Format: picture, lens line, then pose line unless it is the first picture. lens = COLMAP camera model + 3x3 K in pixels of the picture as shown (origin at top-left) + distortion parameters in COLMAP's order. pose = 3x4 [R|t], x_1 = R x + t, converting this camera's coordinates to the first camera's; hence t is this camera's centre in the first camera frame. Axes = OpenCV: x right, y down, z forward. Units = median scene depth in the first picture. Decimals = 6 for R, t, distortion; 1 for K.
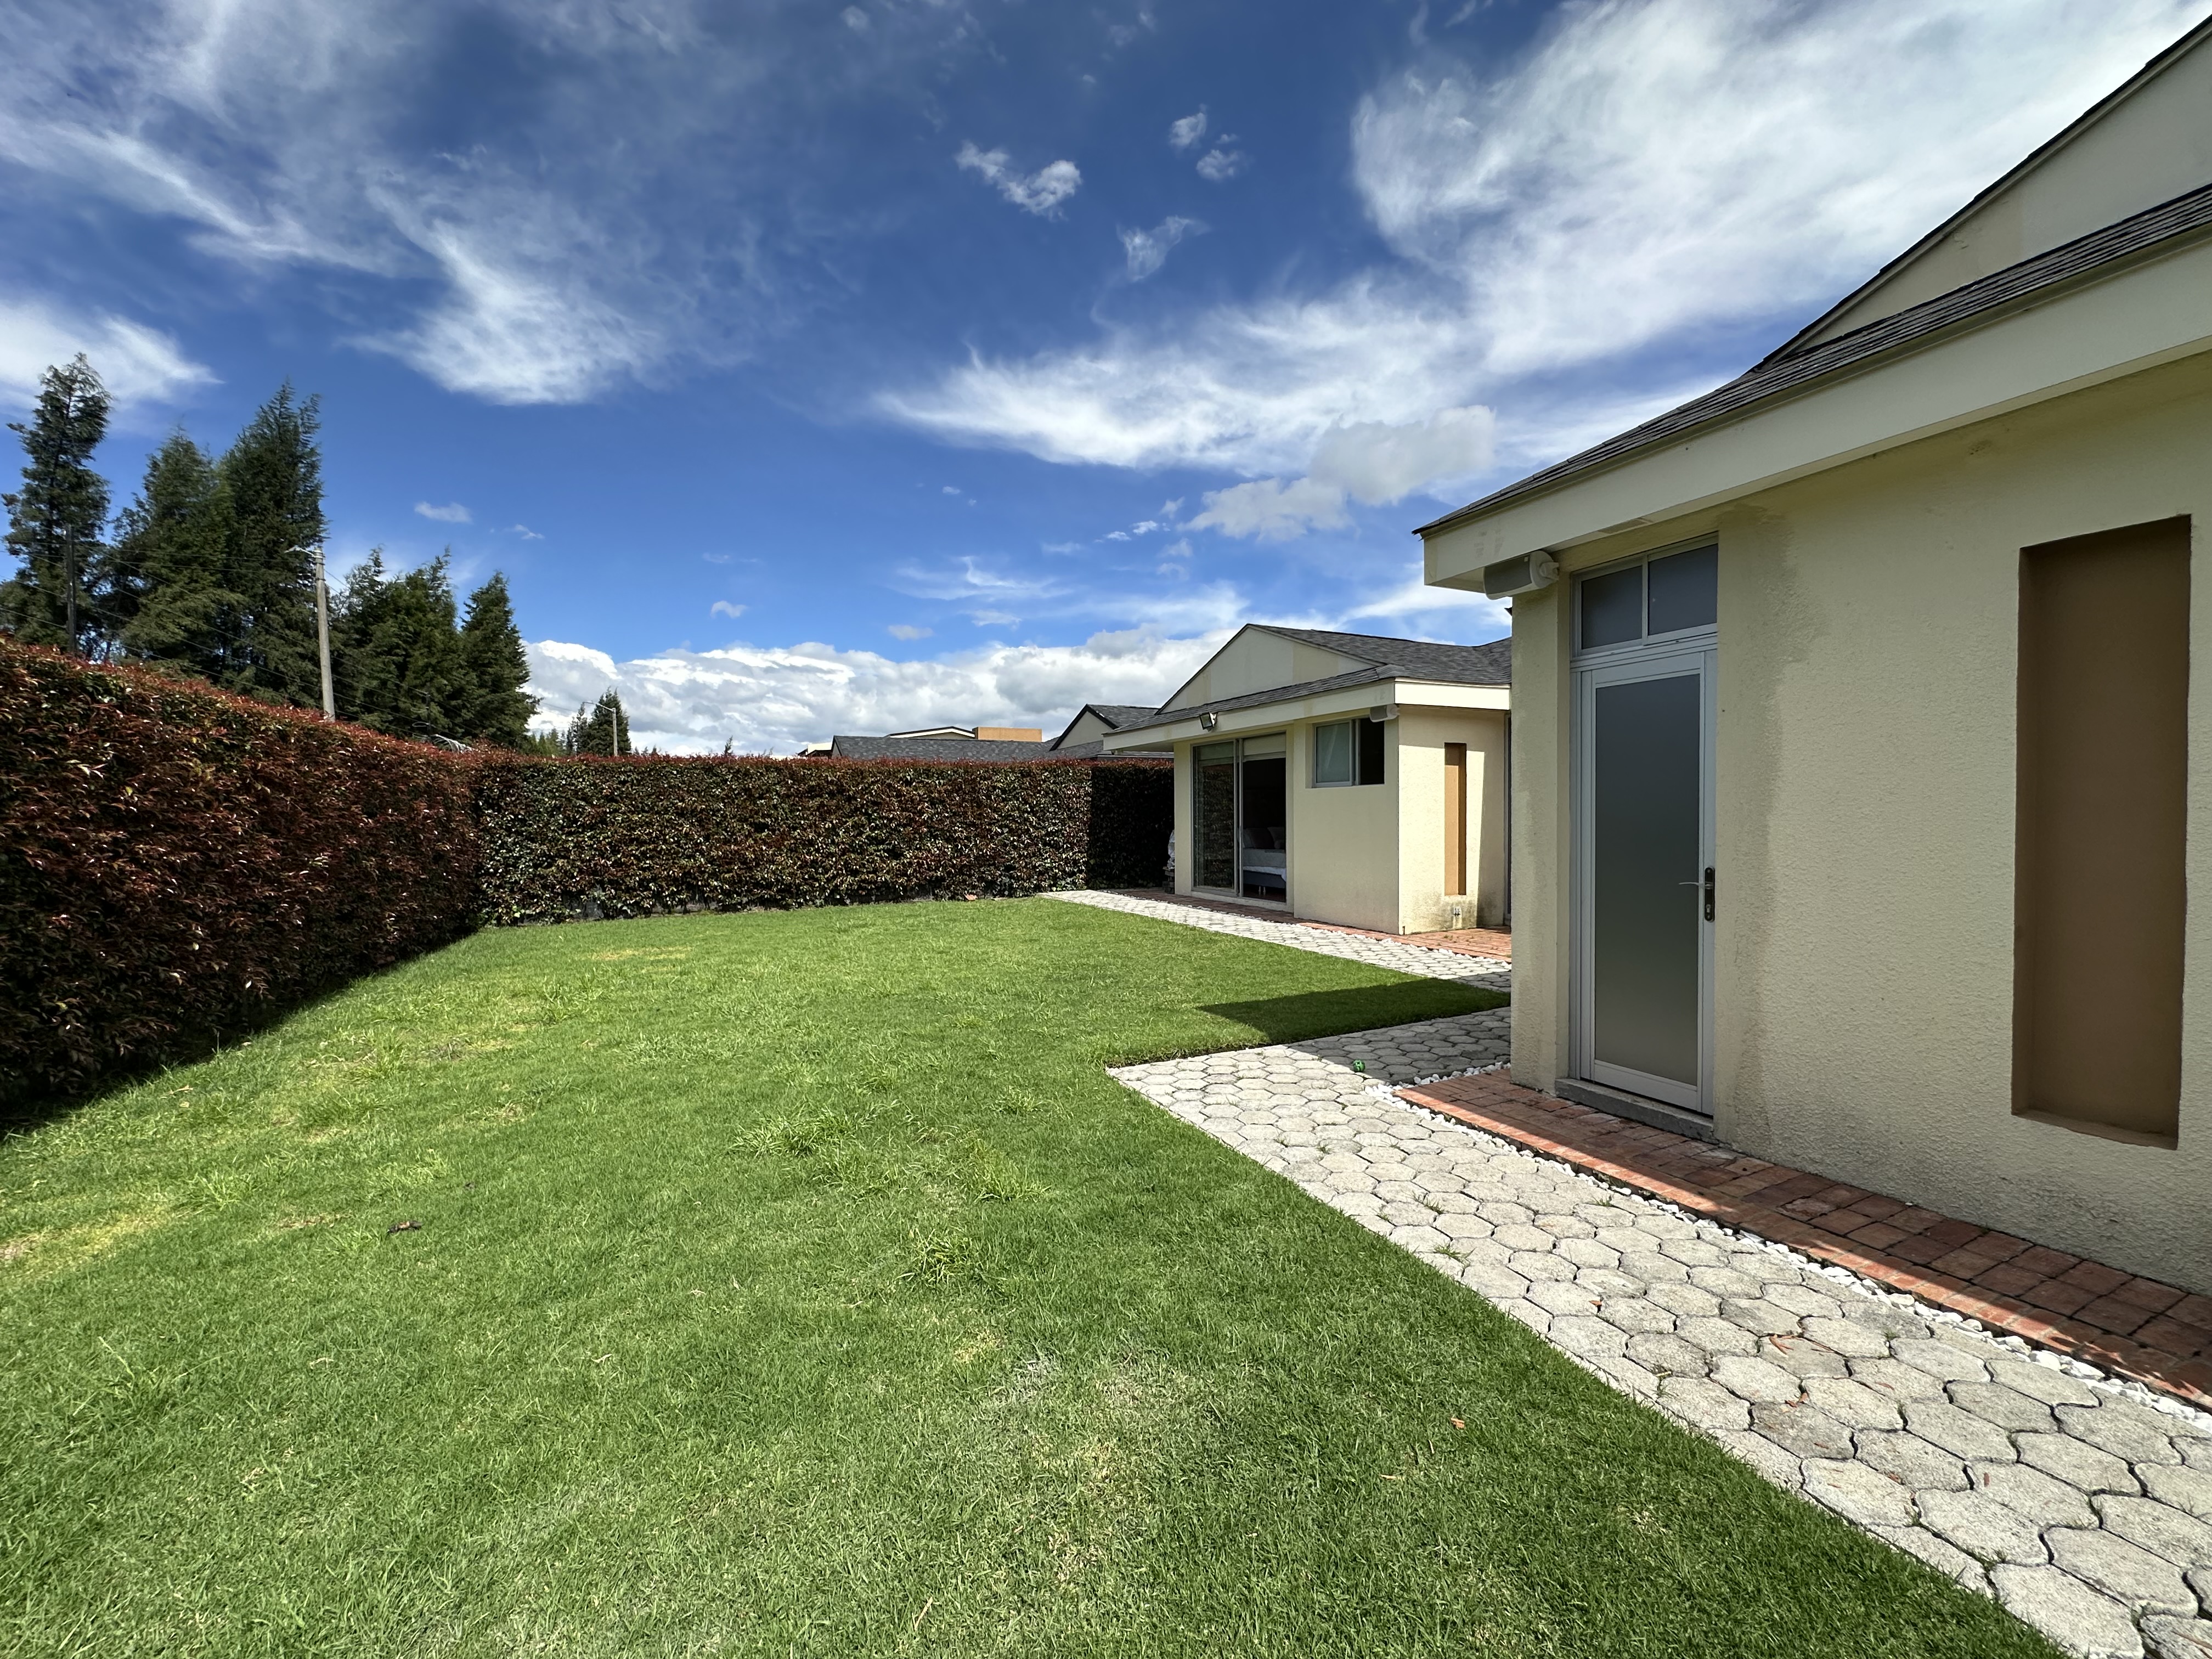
lens RADIAL K [[885.5, 0, 1108.3], [0, 885.5, 826.9], [0, 0, 1]] dist [-0.002091, -0.000079]
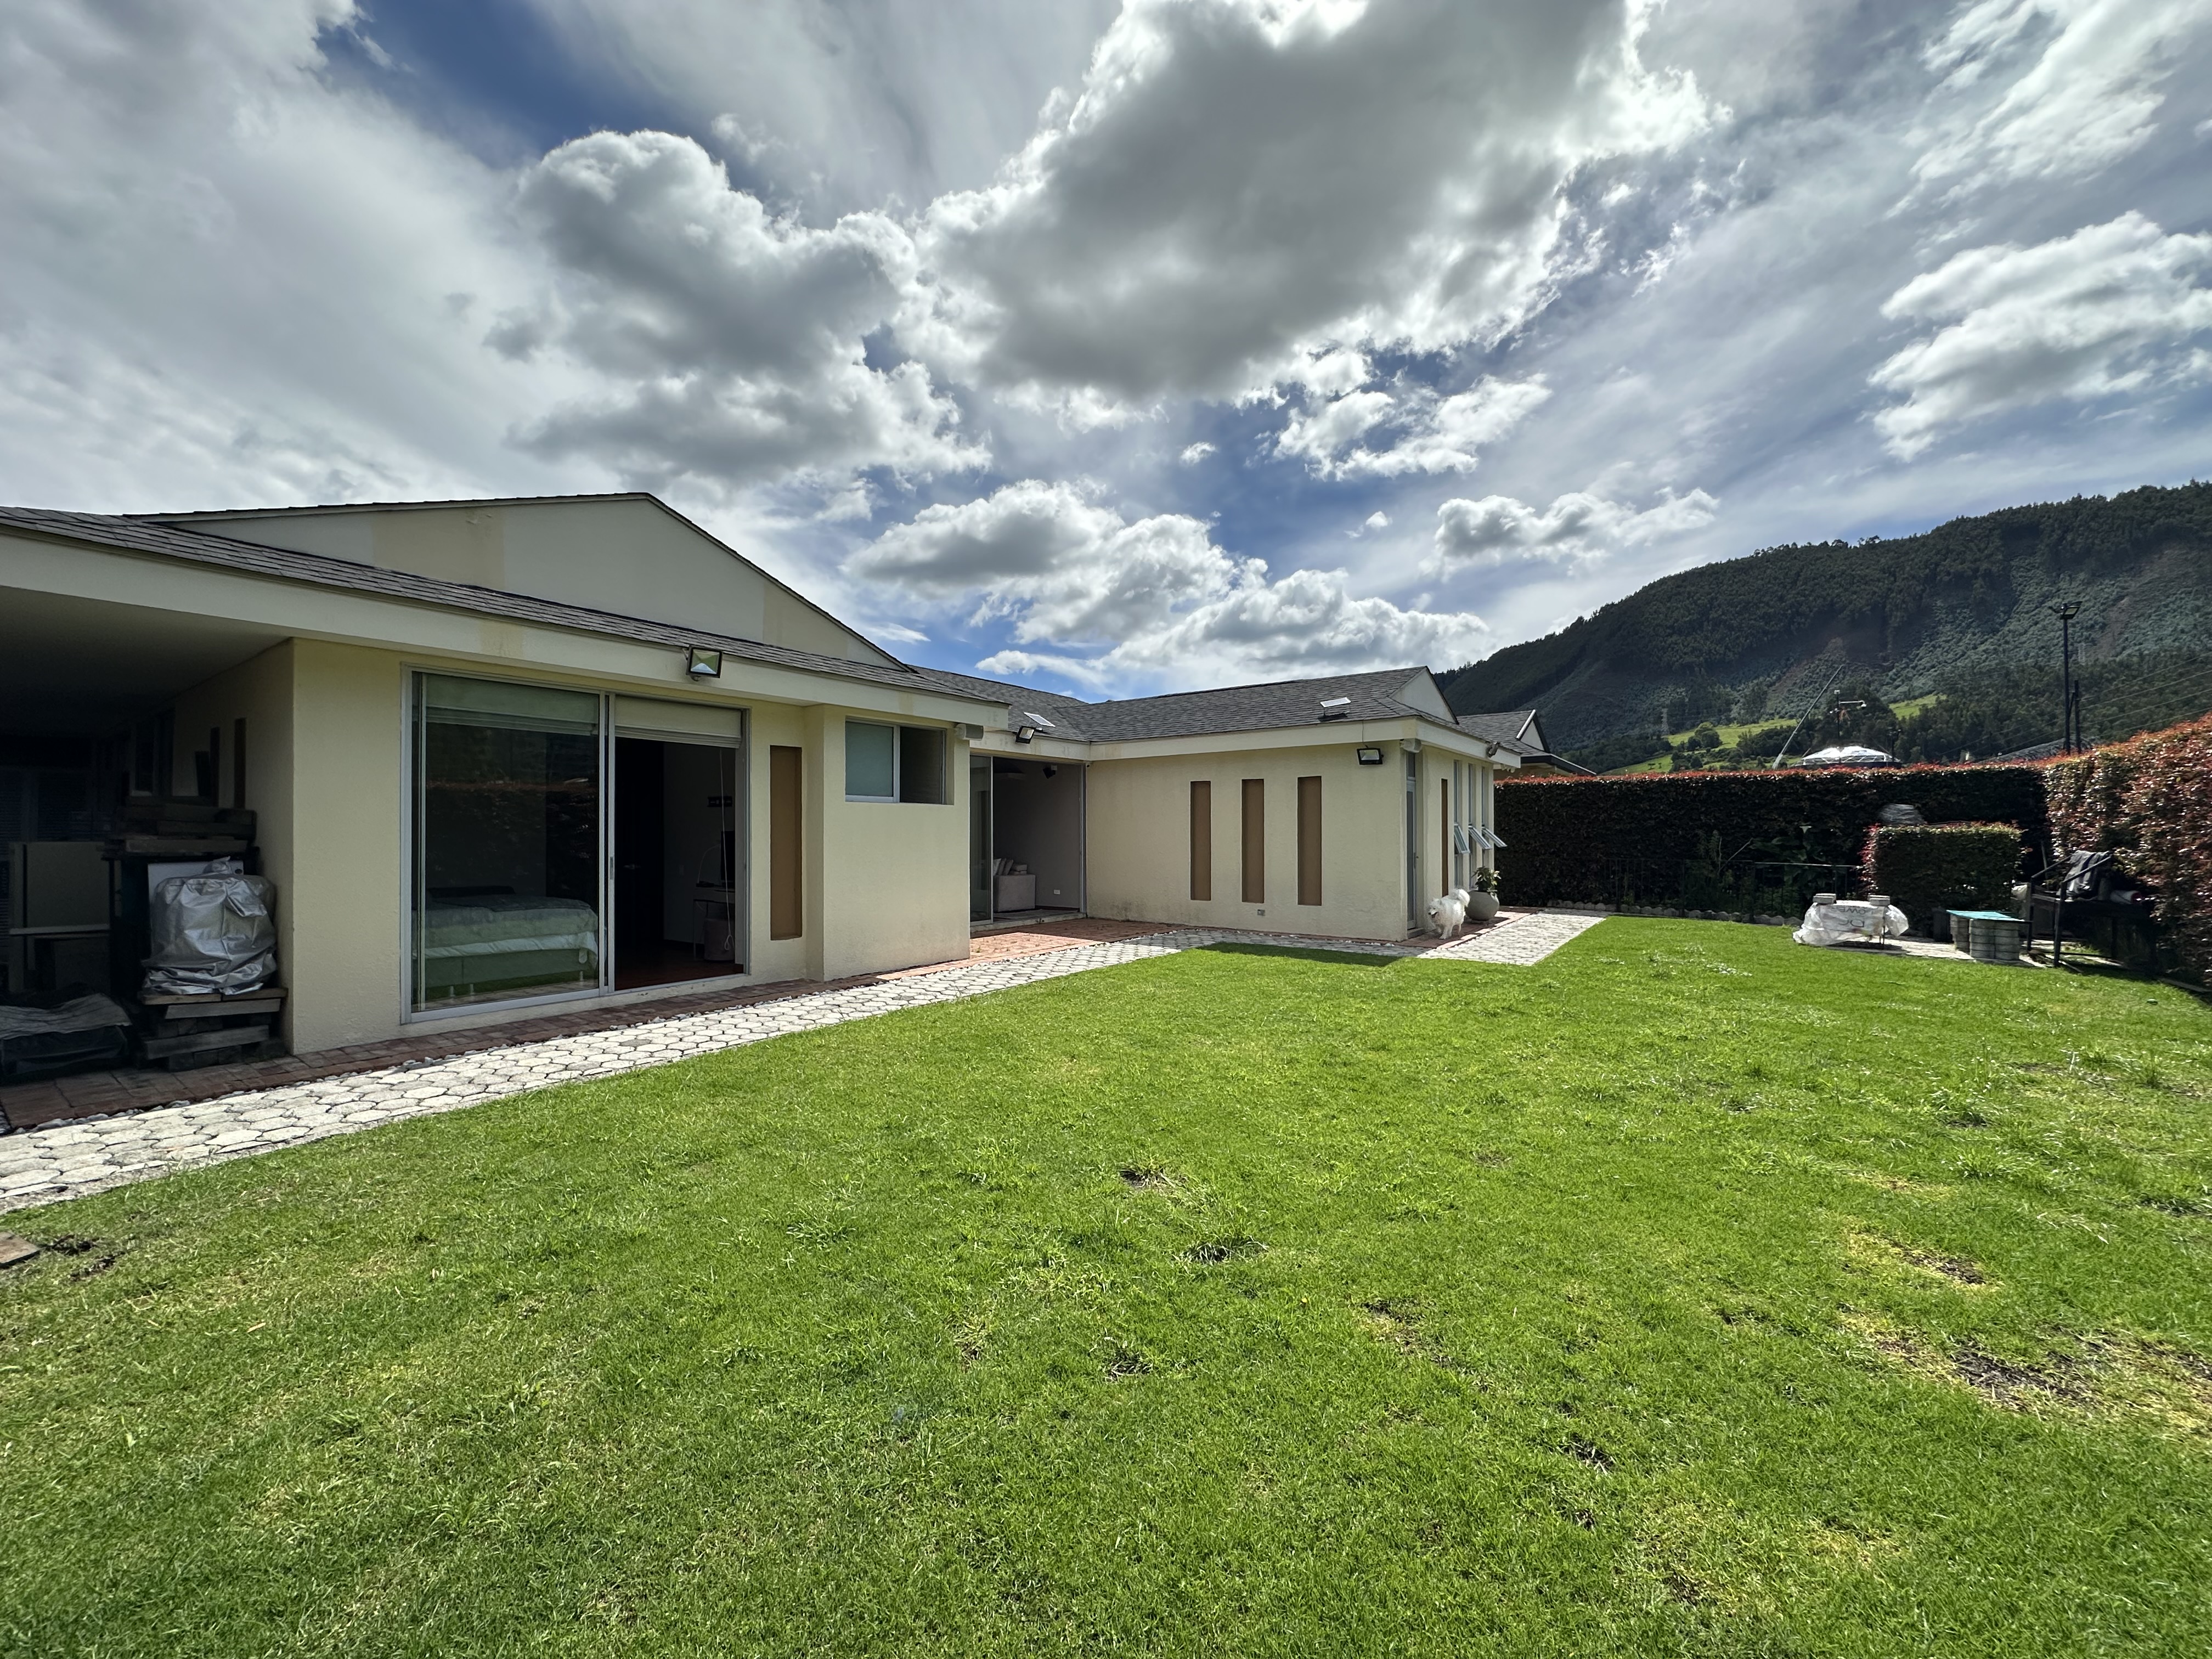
lens RADIAL K [[885.5, 0, 1105.9], [0, 885.5, 828.1], [0, 0, 1]] dist [-0.002091, -0.000079]
pose [[-0.491806, 0.009844, 0.870649, -0.477359], [0.017972, 0.999838, -0.001152, -0.013590], [-0.870519, 0.015081, -0.491903, 1.053187]]
